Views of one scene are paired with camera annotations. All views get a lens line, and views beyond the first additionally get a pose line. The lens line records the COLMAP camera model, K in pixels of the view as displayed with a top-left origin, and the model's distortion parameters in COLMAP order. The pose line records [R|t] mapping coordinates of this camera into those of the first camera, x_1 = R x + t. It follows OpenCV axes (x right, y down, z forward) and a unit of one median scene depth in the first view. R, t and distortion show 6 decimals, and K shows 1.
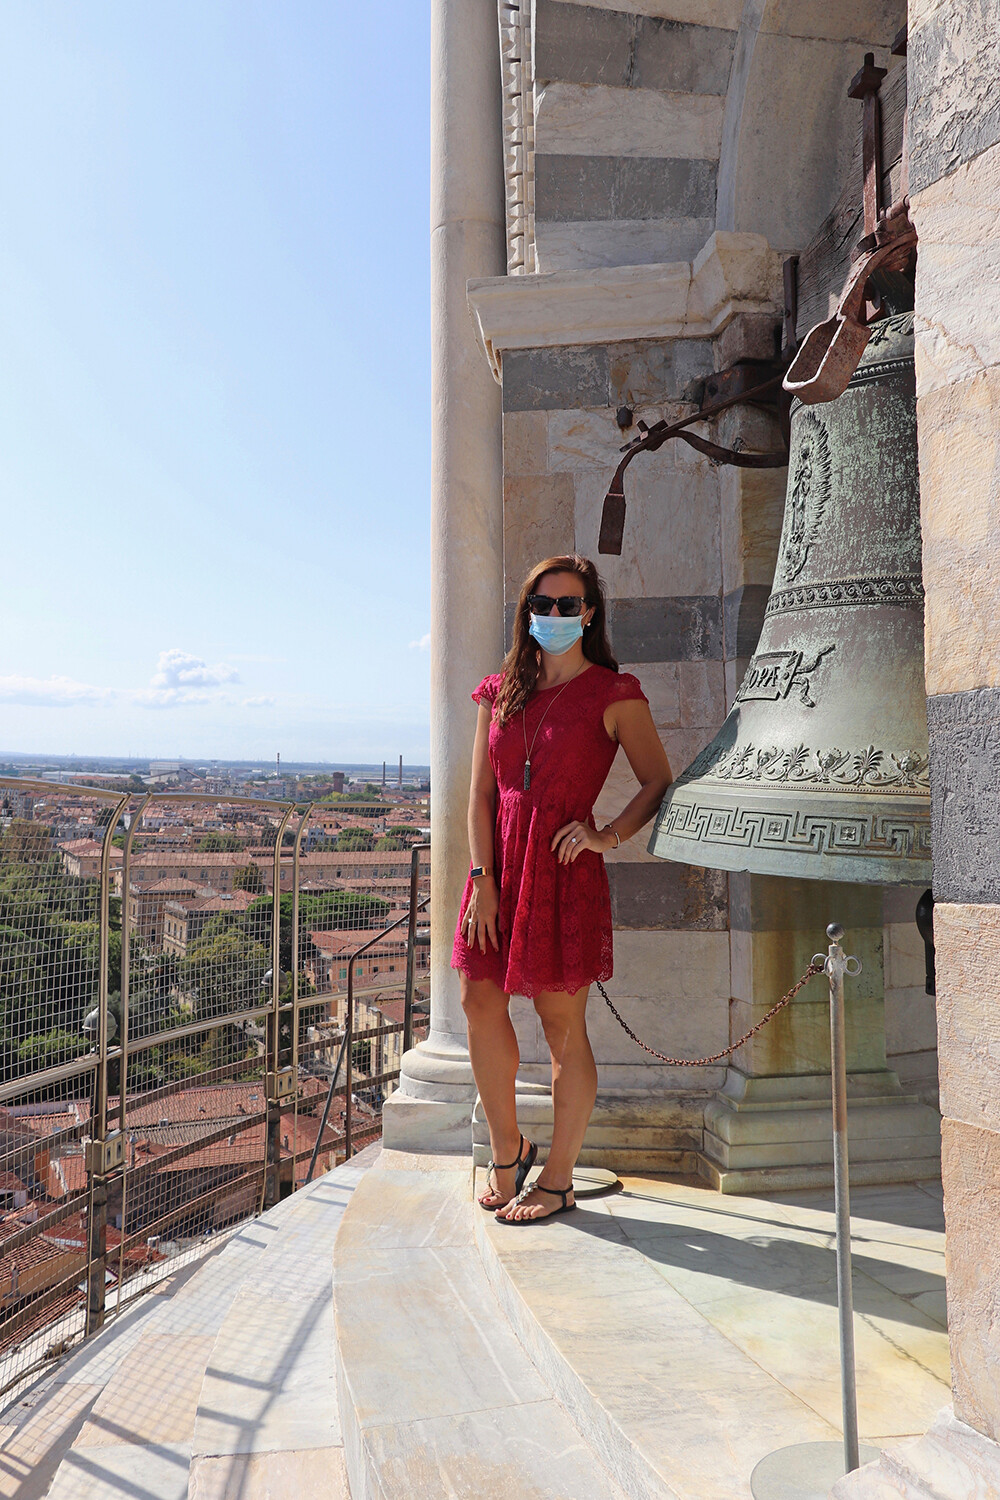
lens RADIAL K [[1441.1, 0, 500.0], [0, 1441.1, 750.0], [0, 0, 1]] dist [-0.007936, 0.006879]
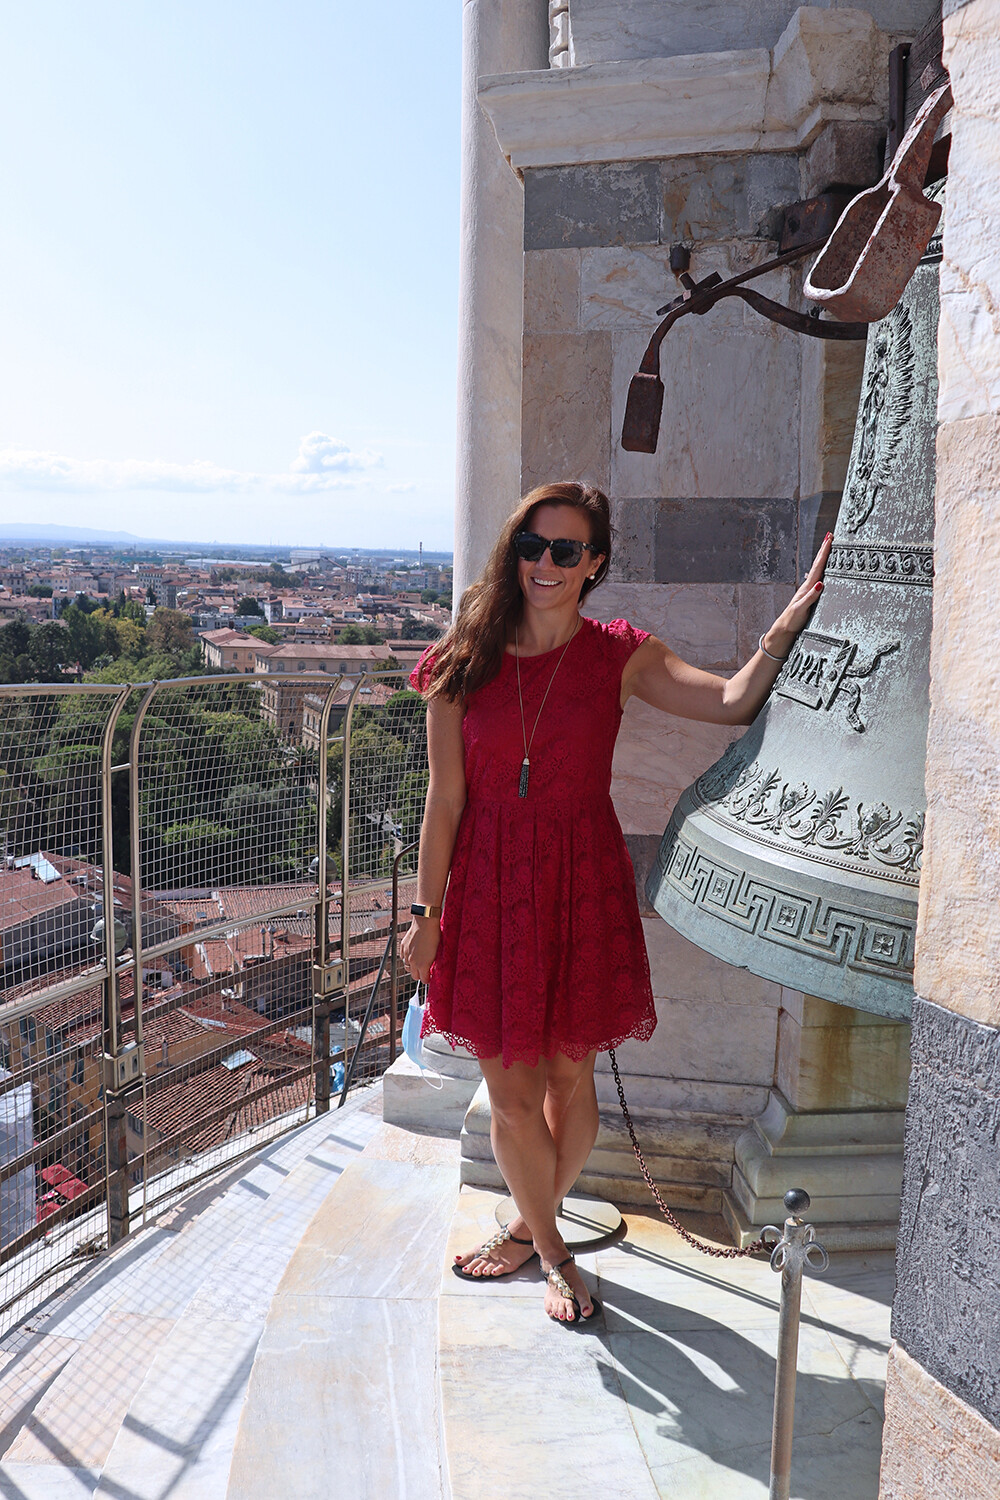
lens RADIAL K [[1485.4, 0, 442.2], [0, 1485.4, 815.8], [0, 0, 1]] dist [-0.181244, 0.157580]
pose [[0.989631, 0.038931, -0.138253, 0.080381], [-0.012350, 0.982064, 0.188141, -0.085013], [0.143098, -0.184483, 0.972363, 0.187936]]
